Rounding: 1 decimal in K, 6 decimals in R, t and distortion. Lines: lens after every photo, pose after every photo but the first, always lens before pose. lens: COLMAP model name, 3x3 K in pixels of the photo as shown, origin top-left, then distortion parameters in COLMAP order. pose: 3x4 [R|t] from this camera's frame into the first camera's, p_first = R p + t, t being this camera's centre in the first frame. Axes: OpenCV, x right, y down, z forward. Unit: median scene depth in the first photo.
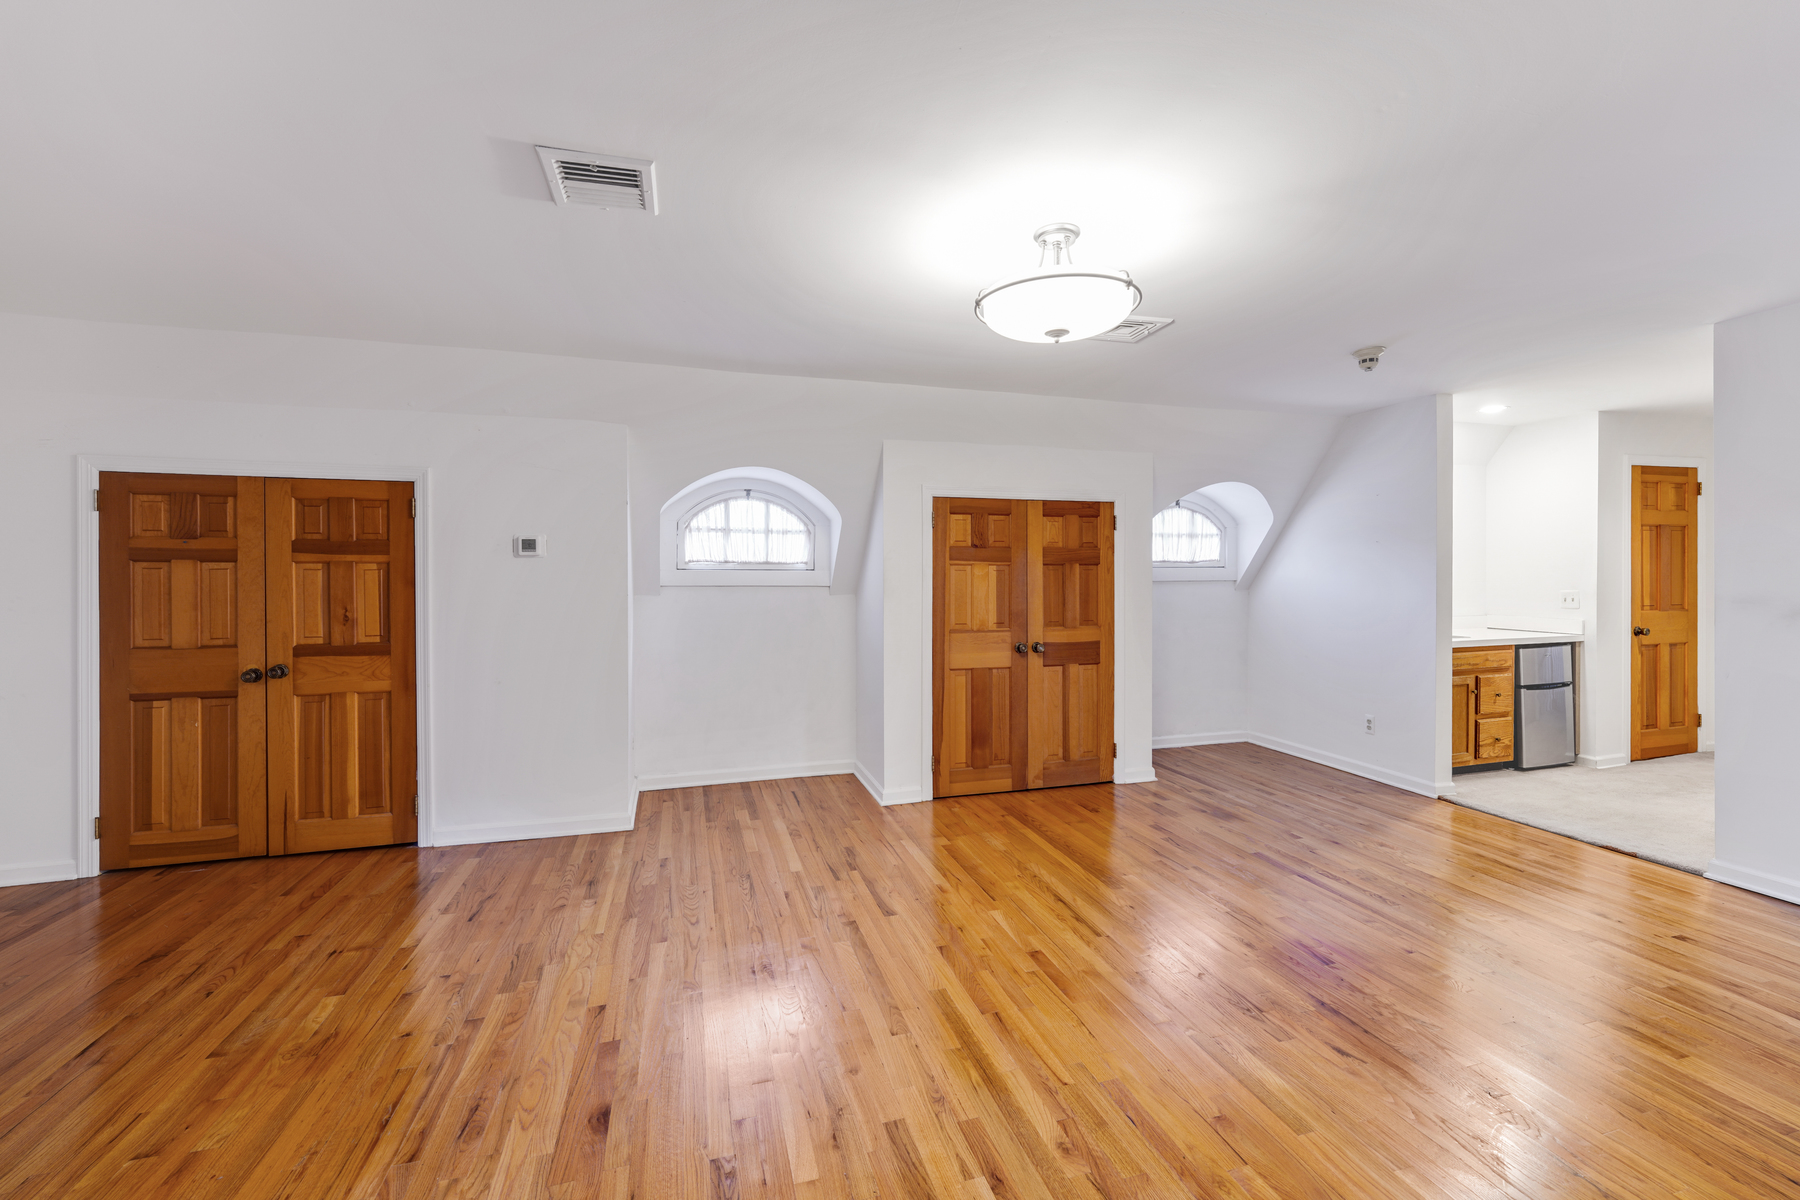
lens RADIAL K [[725.9, 0, 909.2], [0, 725.9, 583.8], [0, 0, 1]] dist [-0.001758, 0.000209]
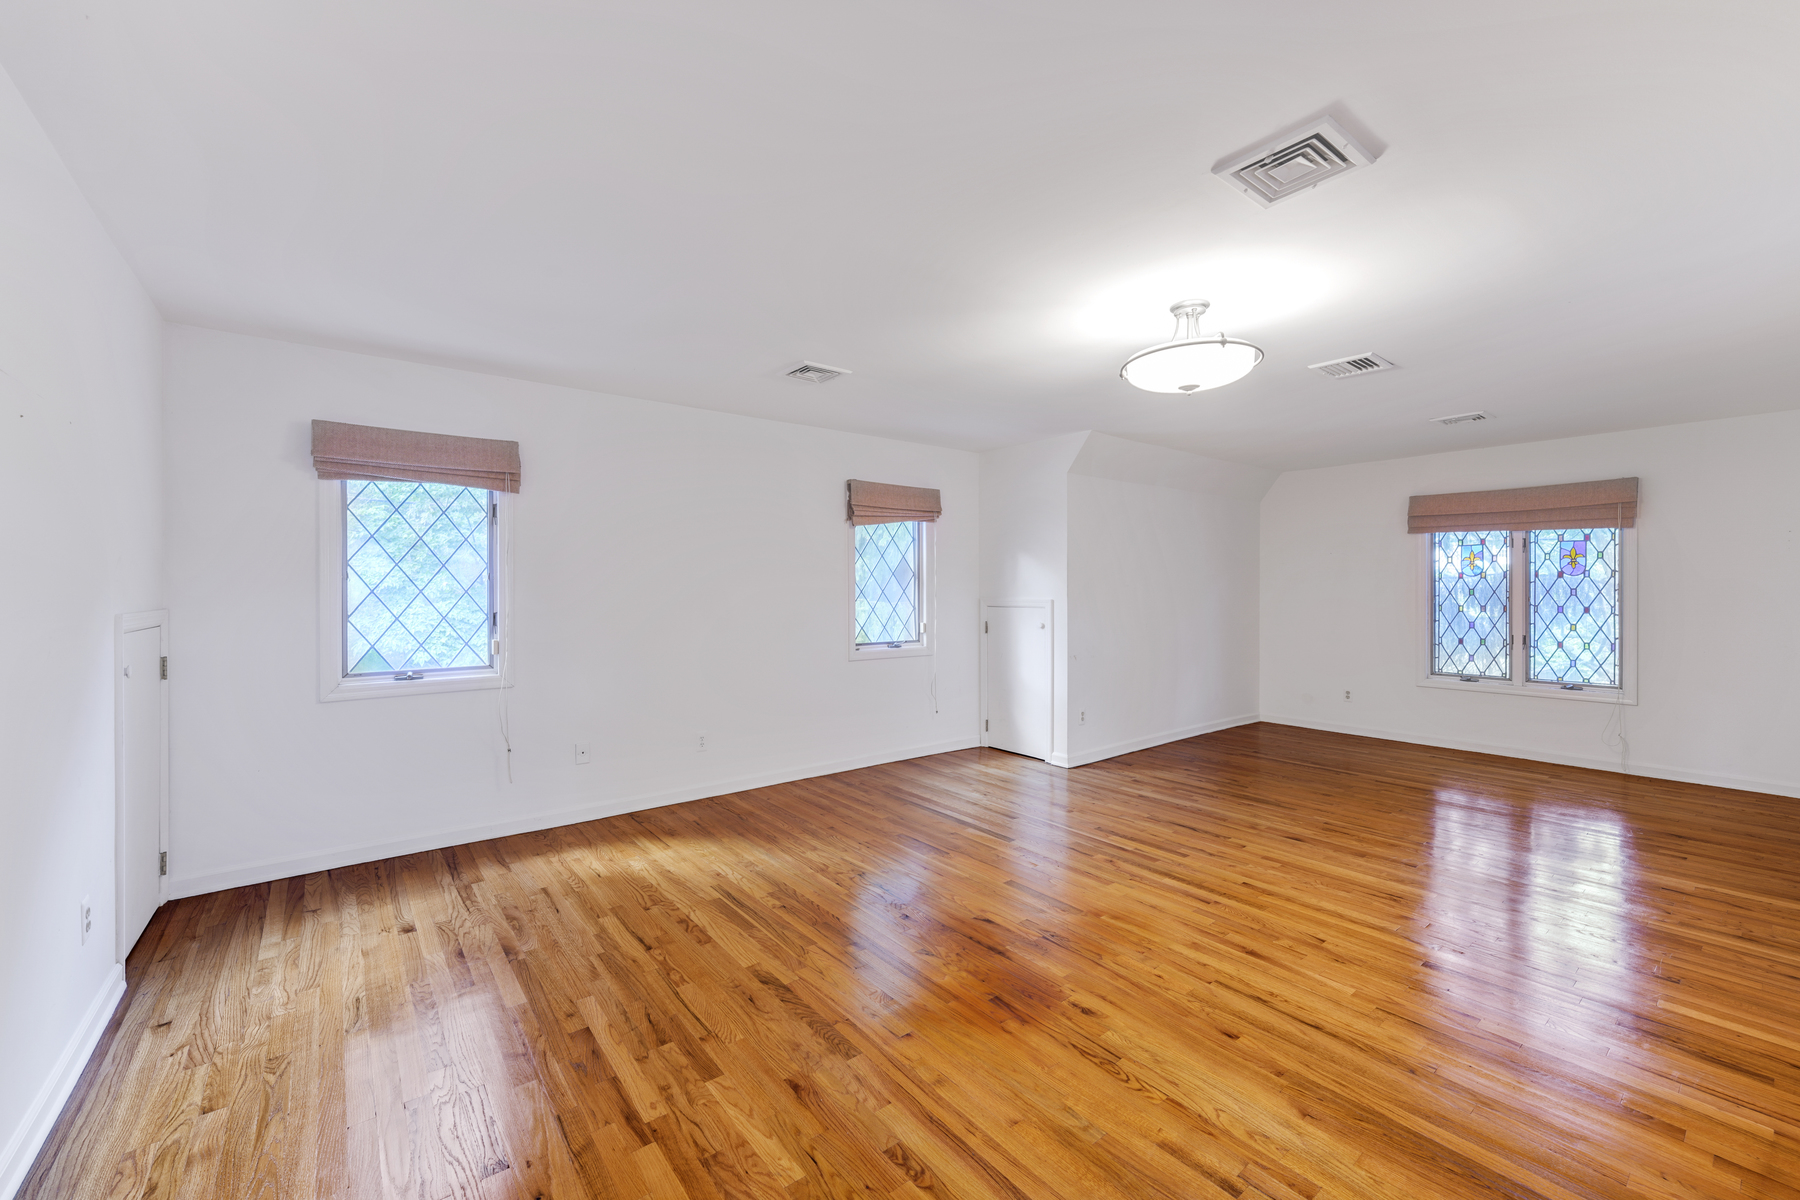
lens RADIAL K [[725.9, 0, 891.9], [0, 725.9, 596.1], [0, 0, 1]] dist [-0.001758, 0.000209]
pose [[-0.931651, 0.008585, -0.363254, 0.594615], [0.002956, 0.999867, 0.016050, -0.007474], [0.363343, 0.013879, -0.931552, 1.040628]]
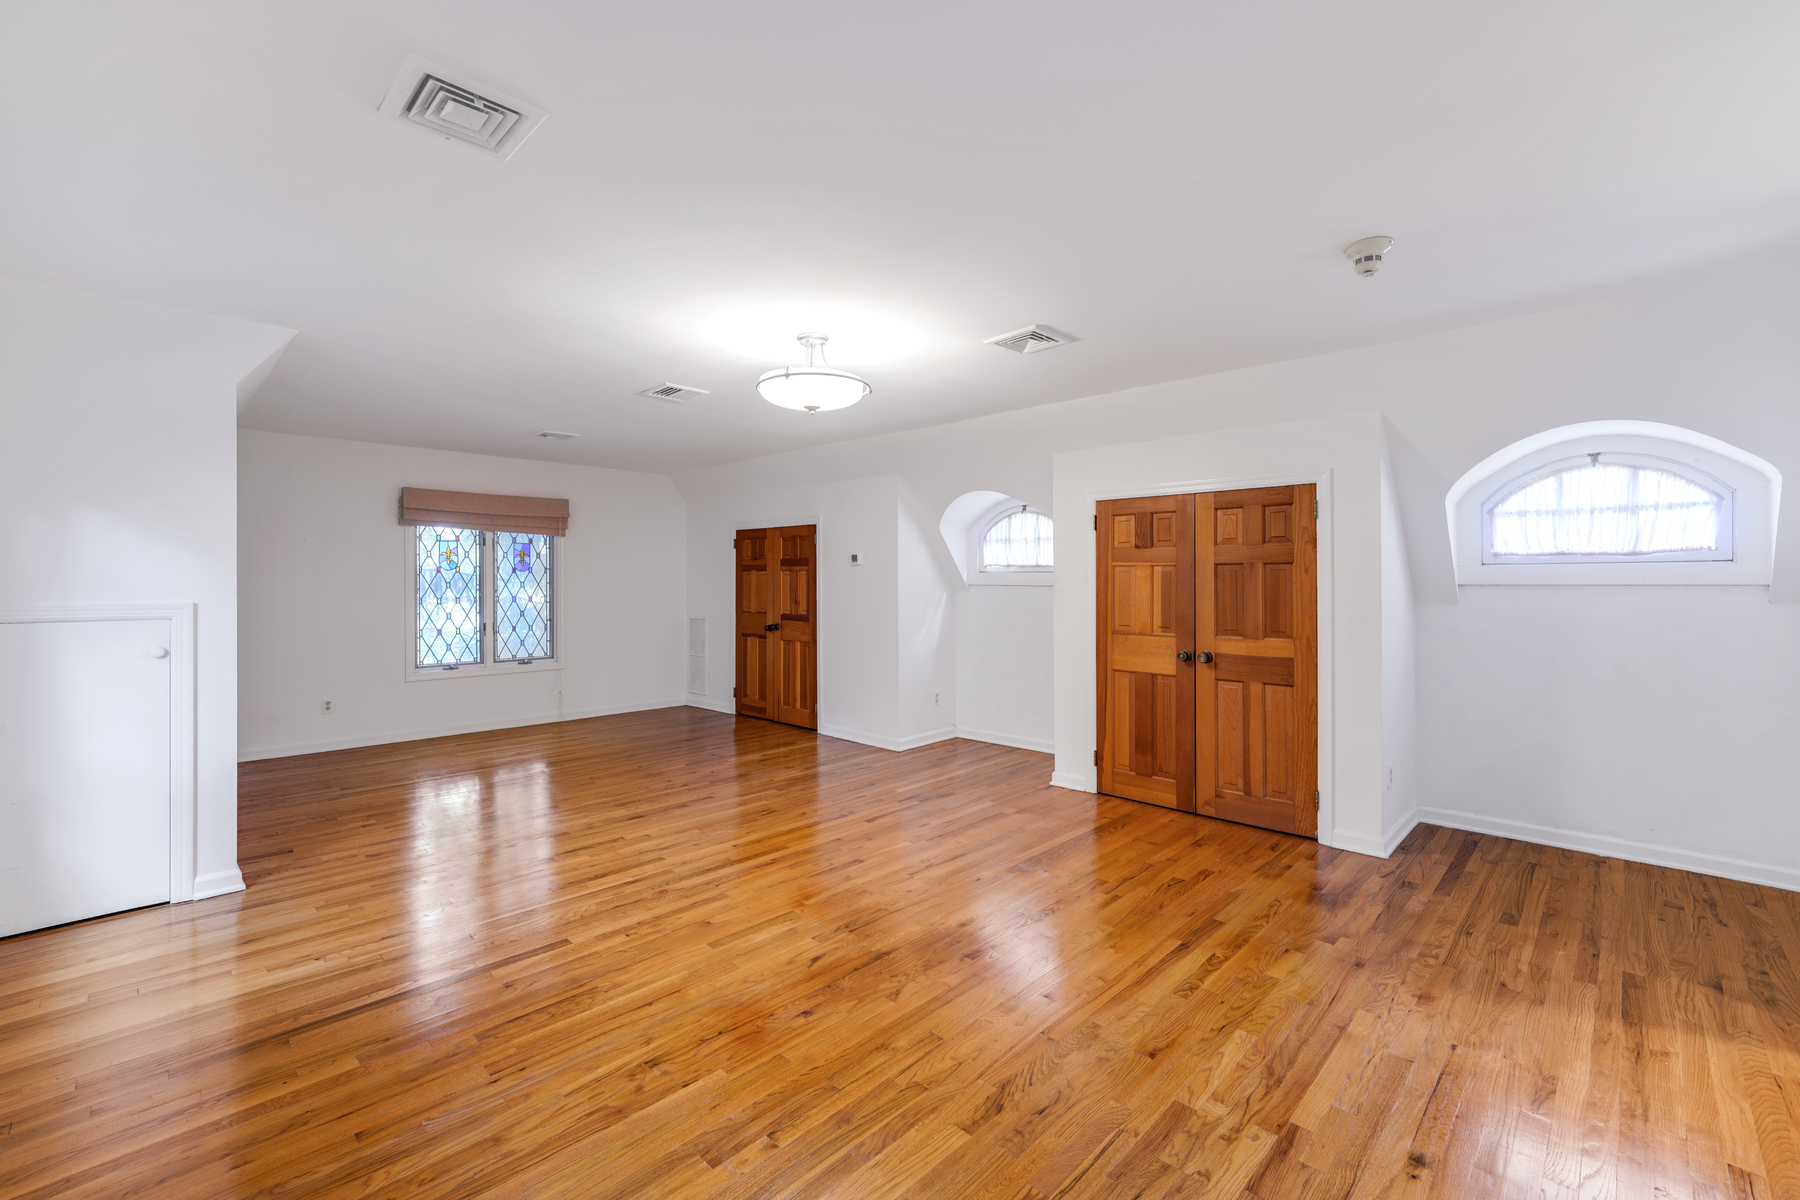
lens RADIAL K [[759.9, 0, 897.5], [0, 759.9, 587.3], [0, 0, 1]] dist [-0.004617, -0.000452]
pose [[0.490937, 0.011415, -0.871121, 0.835277], [-0.005413, 0.999935, 0.010052, -0.006150], [0.871178, -0.000219, 0.490966, 0.219996]]
